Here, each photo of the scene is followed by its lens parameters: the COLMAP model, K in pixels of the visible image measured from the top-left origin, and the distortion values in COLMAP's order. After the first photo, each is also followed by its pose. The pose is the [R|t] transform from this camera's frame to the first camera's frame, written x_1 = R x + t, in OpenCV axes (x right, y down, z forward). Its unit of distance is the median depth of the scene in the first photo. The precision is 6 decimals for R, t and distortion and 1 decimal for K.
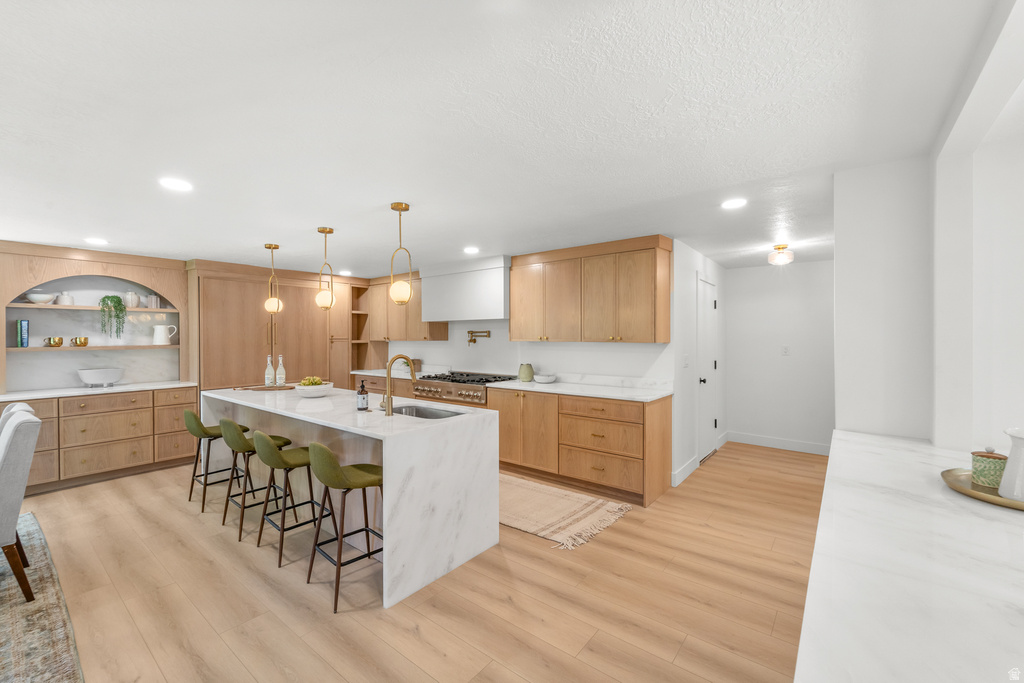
lens RADIAL K [[420.4, 0, 509.7], [0, 420.4, 341.5], [0, 0, 1]] dist [0.000956, -0.000088]
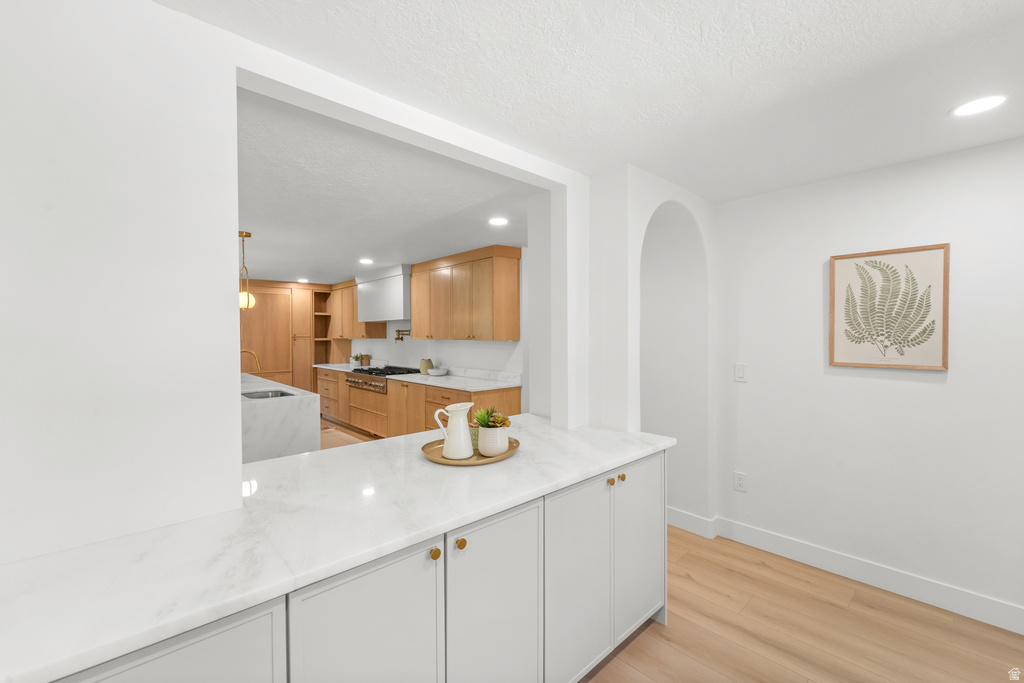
lens RADIAL K [[420.4, 0, 516.3], [0, 420.4, 339.5], [0, 0, 1]] dist [0.000956, -0.000088]
pose [[0.989442, 0.000317, -0.144930, 0.401517], [-0.000355, 1.000000, -0.000236, 0.000933], [0.144930, 0.000285, 0.989442, -0.080340]]
